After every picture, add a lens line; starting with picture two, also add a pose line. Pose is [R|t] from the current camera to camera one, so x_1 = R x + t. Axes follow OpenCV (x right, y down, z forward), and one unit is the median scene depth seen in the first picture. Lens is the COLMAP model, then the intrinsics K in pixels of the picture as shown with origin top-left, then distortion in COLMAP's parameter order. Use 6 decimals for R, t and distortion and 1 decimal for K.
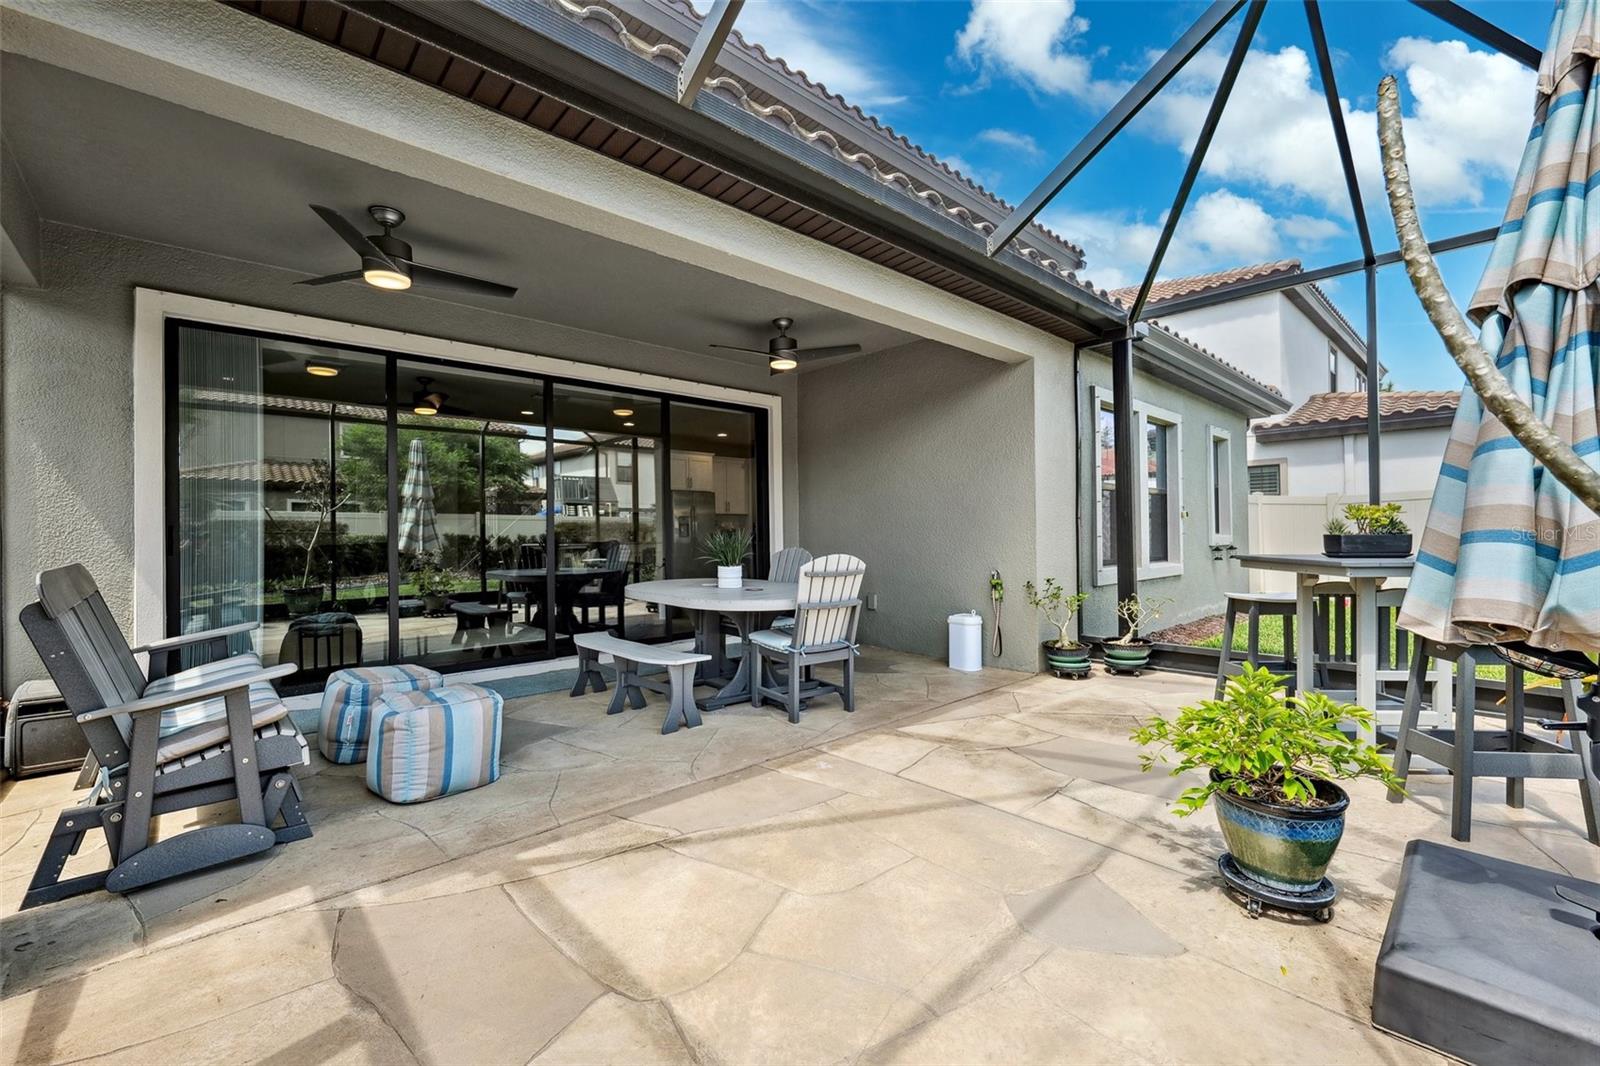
lens RADIAL K [[660.3, 0, 795.1], [0, 660.3, 531.7], [0, 0, 1]] dist [-0.008074, 0.000386]
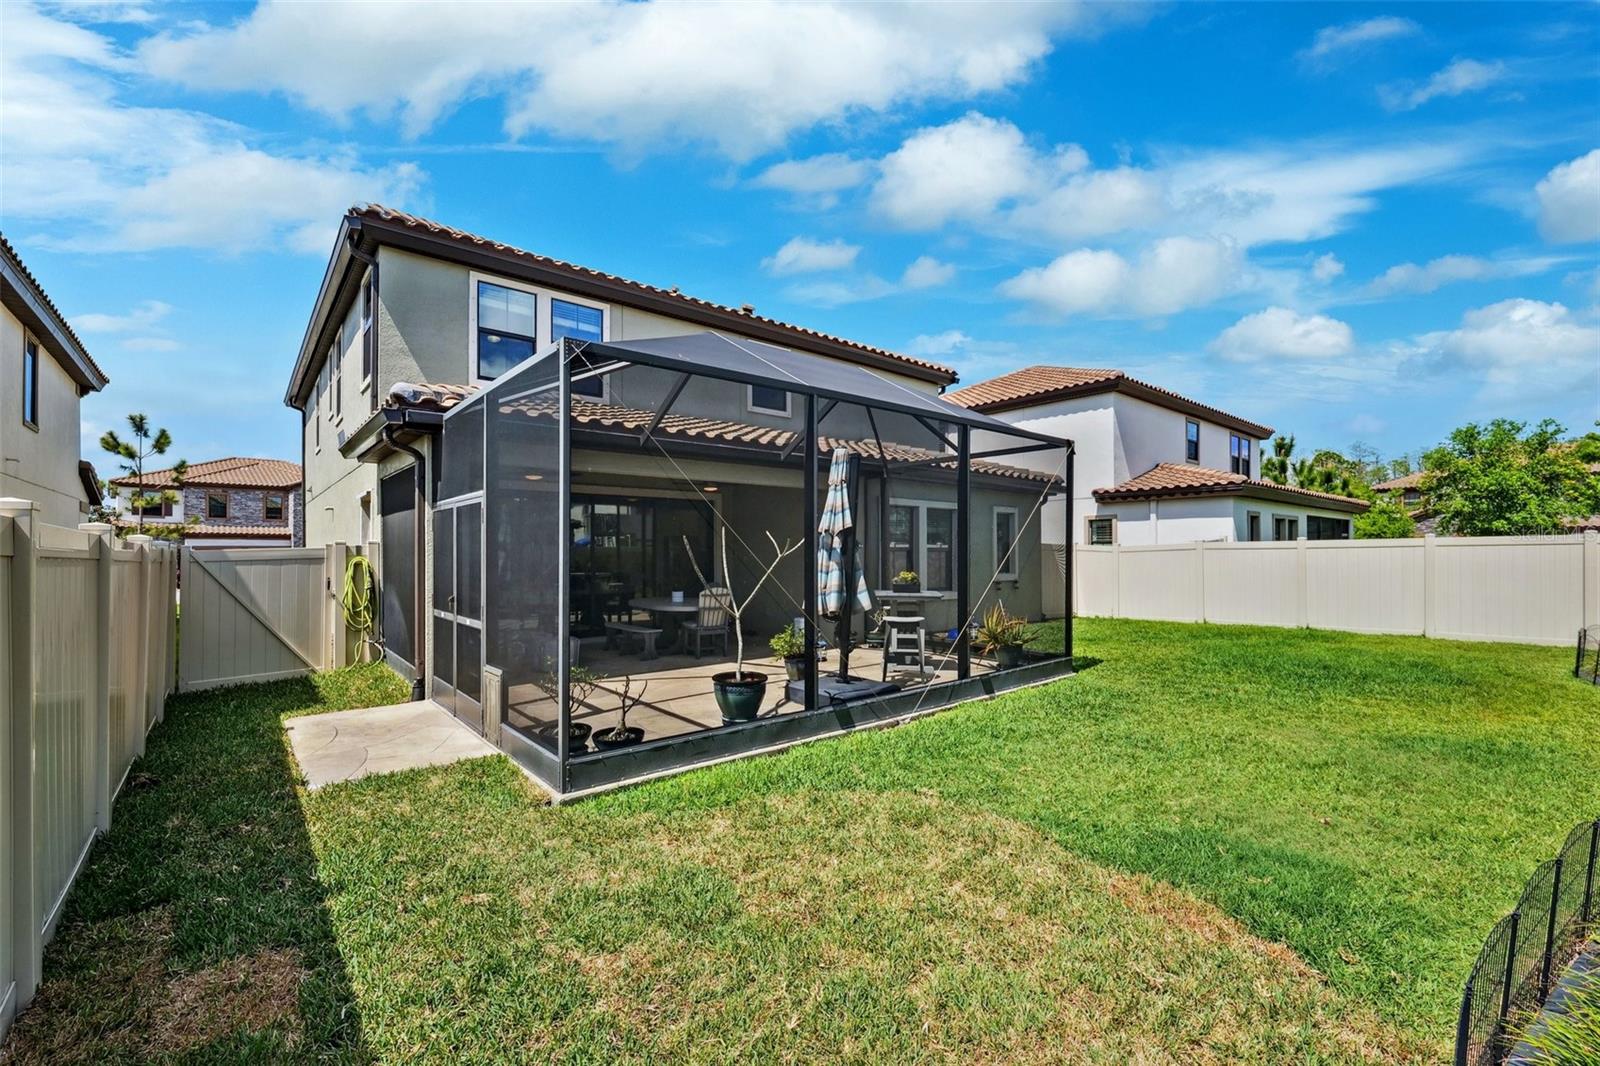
lens RADIAL K [[660.3, 0, 795.1], [0, 660.3, 531.7], [0, 0, 1]] dist [-0.008074, 0.000386]
pose [[0.999353, 0.012021, -0.033897, 0.365742], [-0.012952, 0.999541, -0.027390, -0.088829], [0.033552, 0.027811, 0.999050, -1.165451]]
